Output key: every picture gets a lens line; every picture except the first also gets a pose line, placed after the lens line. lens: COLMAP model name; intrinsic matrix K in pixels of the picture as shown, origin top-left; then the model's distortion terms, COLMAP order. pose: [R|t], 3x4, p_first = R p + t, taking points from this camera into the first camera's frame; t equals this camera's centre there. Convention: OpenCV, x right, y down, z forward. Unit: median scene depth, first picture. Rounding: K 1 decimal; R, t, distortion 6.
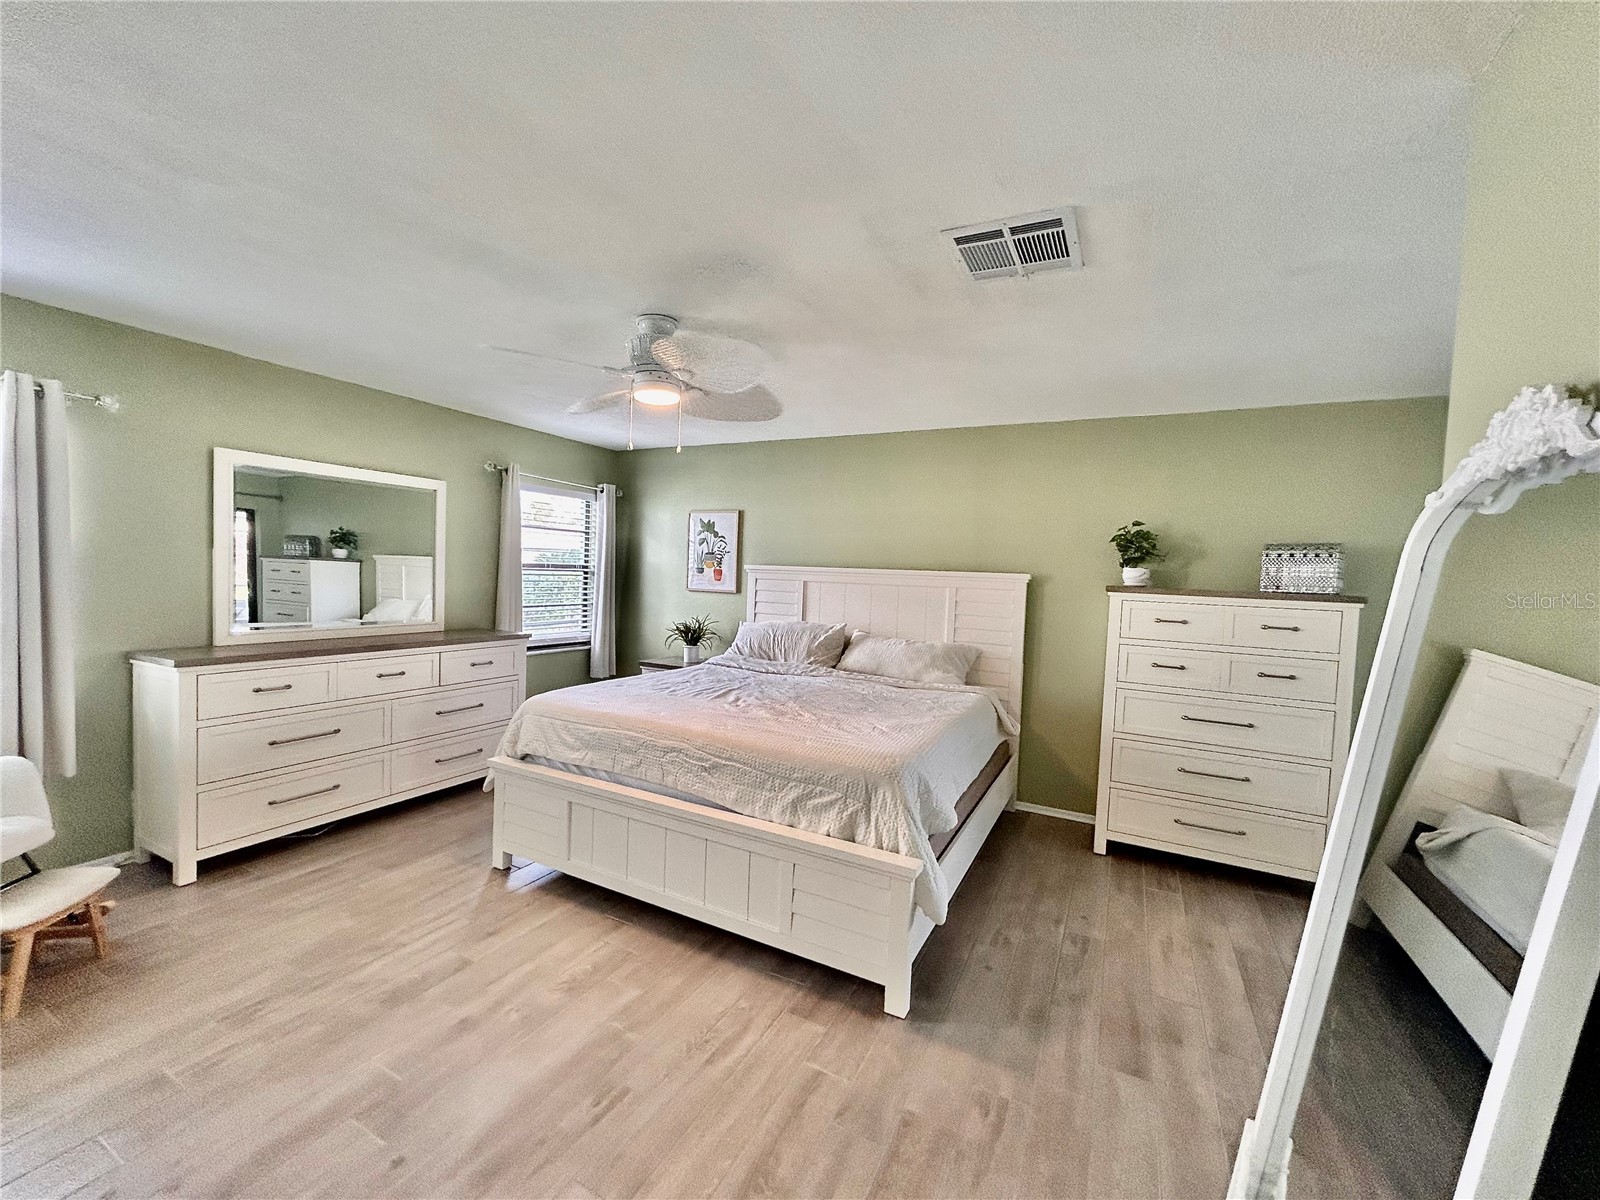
lens RADIAL K [[641.6, 0, 802.1], [0, 641.6, 597.8], [0, 0, 1]] dist [-0.001878, 0.000384]
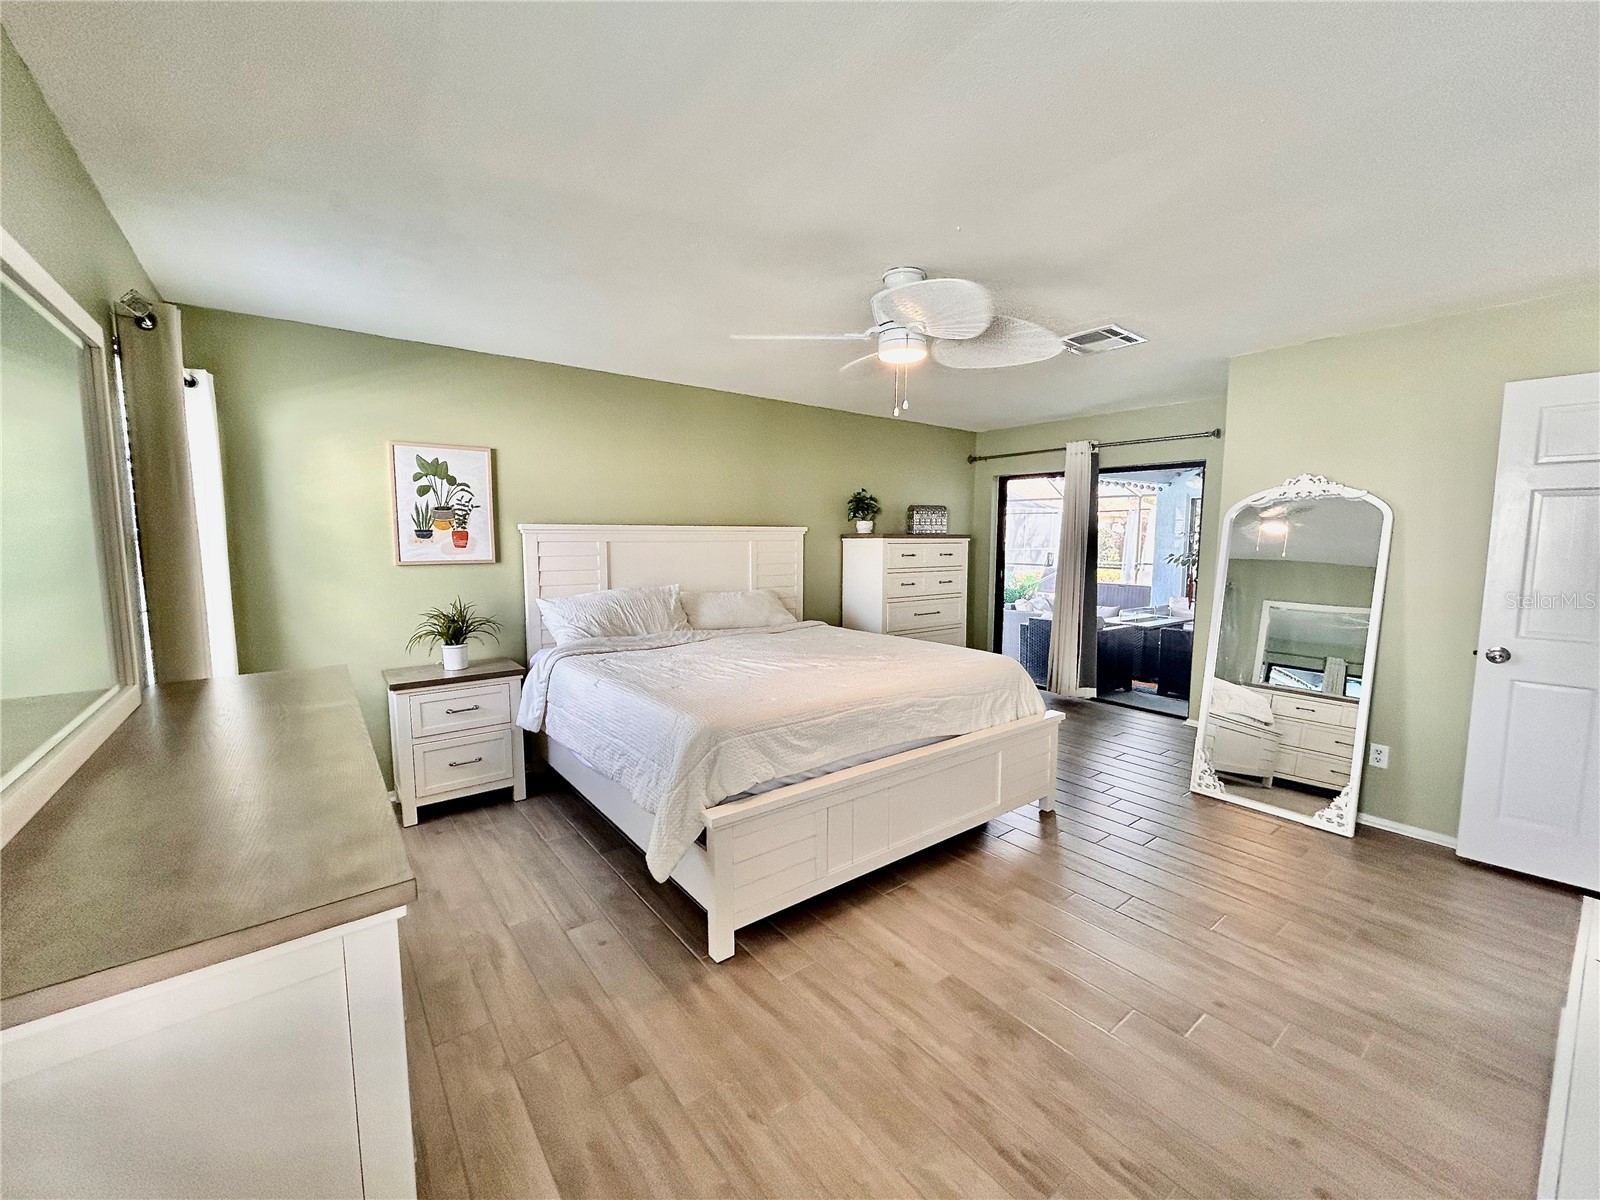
lens RADIAL K [[641.6, 0, 802.1], [0, 641.6, 597.8], [0, 0, 1]] dist [-0.001878, 0.000384]
pose [[0.426030, -0.125820, 0.895917, -0.616789], [0.048736, 0.992036, 0.116143, -0.035880], [-0.903396, -0.005817, 0.428769, 0.367661]]
